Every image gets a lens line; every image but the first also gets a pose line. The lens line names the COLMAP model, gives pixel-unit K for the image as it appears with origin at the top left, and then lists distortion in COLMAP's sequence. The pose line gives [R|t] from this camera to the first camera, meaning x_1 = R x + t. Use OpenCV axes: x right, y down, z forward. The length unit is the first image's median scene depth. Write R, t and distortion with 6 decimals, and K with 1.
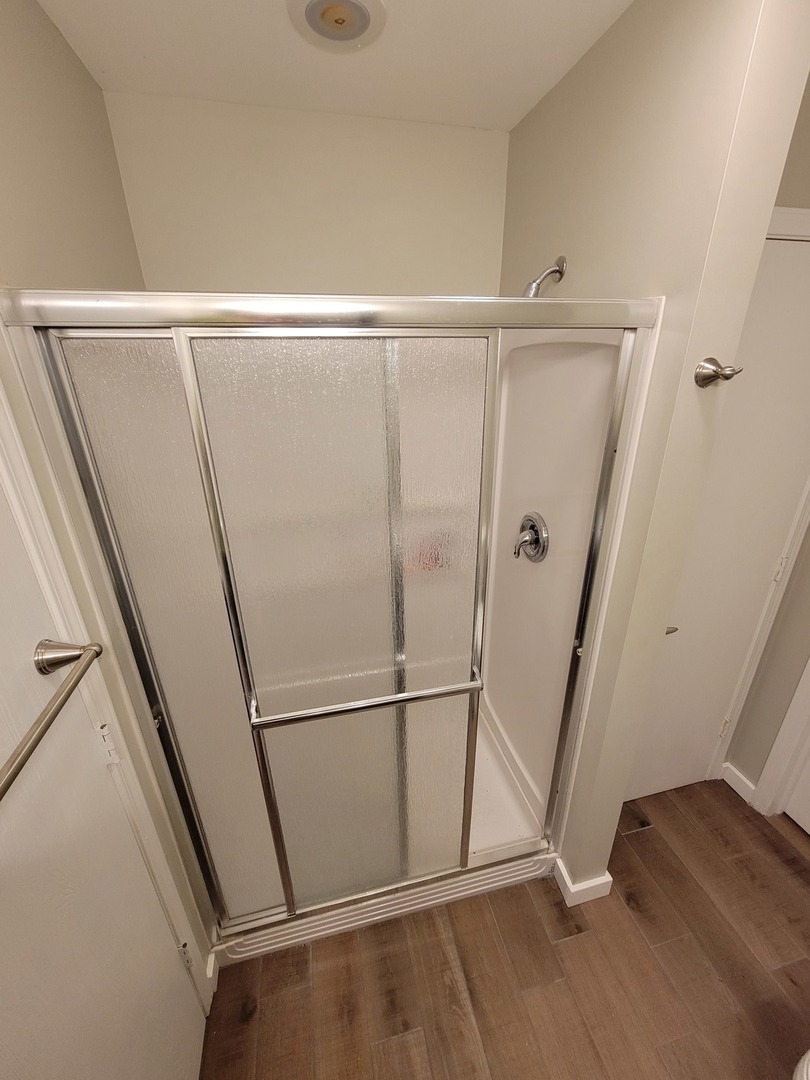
lens RADIAL K [[441.8, 0, 410.9], [0, 441.8, 541.4], [0, 0, 1]] dist [0.000900, -0.000144]
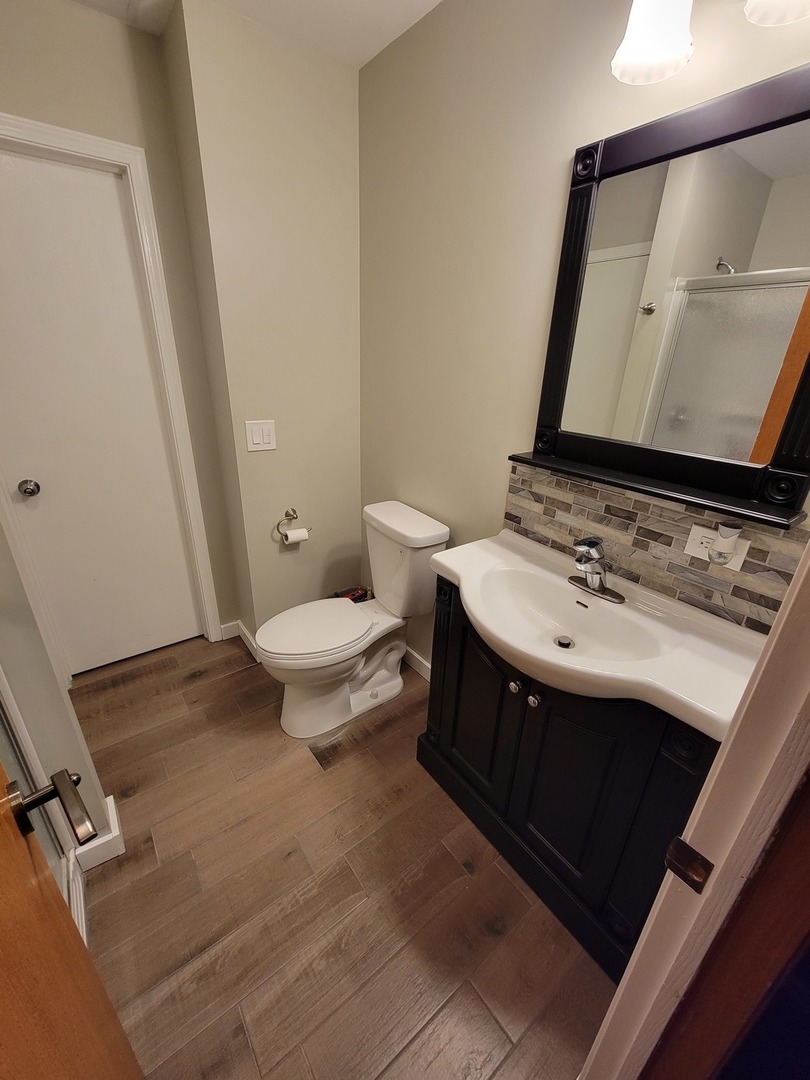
lens RADIAL K [[441.8, 0, 411.2], [0, 441.8, 543.3], [0, 0, 1]] dist [0.000900, -0.000144]
pose [[-0.407130, -0.364139, 0.837644, -0.469656], [0.327148, 0.798109, 0.505960, 0.064719], [-0.852771, 0.480026, -0.205807, 0.437537]]
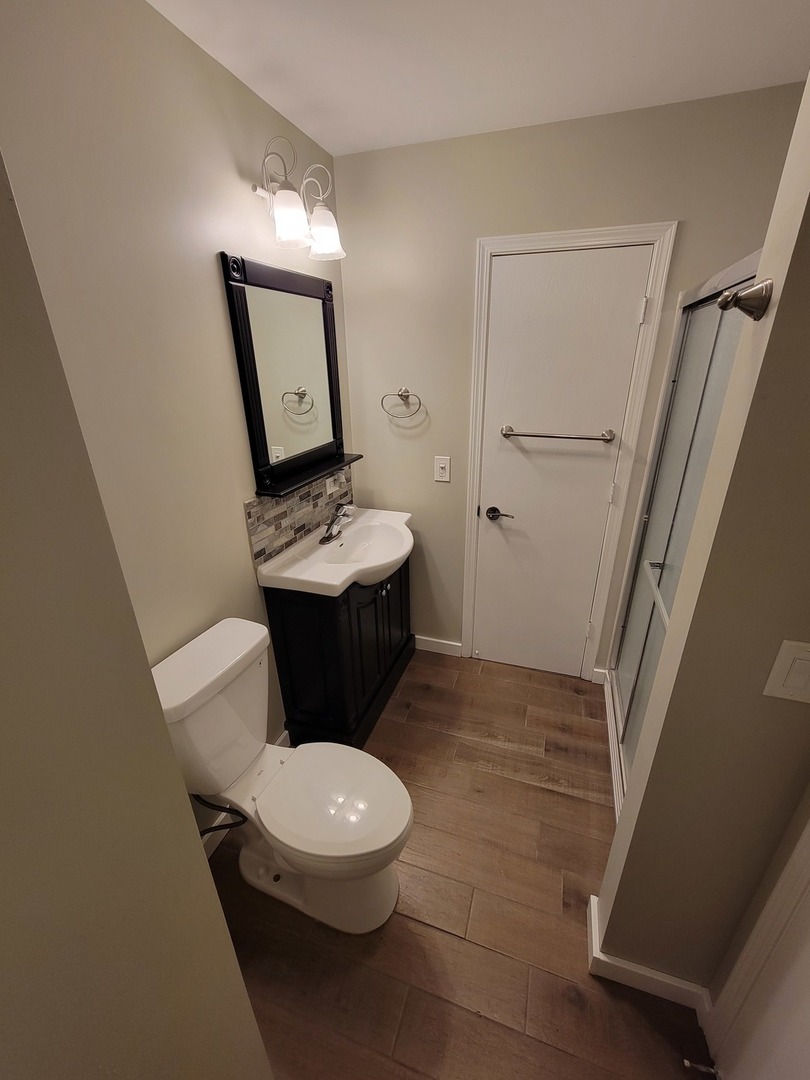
lens RADIAL K [[441.8, 0, 411.9], [0, 441.8, 540.9], [0, 0, 1]] dist [0.000900, -0.000144]
pose [[-0.529111, 0.343945, -0.775721, 1.144988], [-0.316057, 0.768510, 0.556327, -0.194160], [0.787495, 0.539531, -0.297922, 0.646989]]
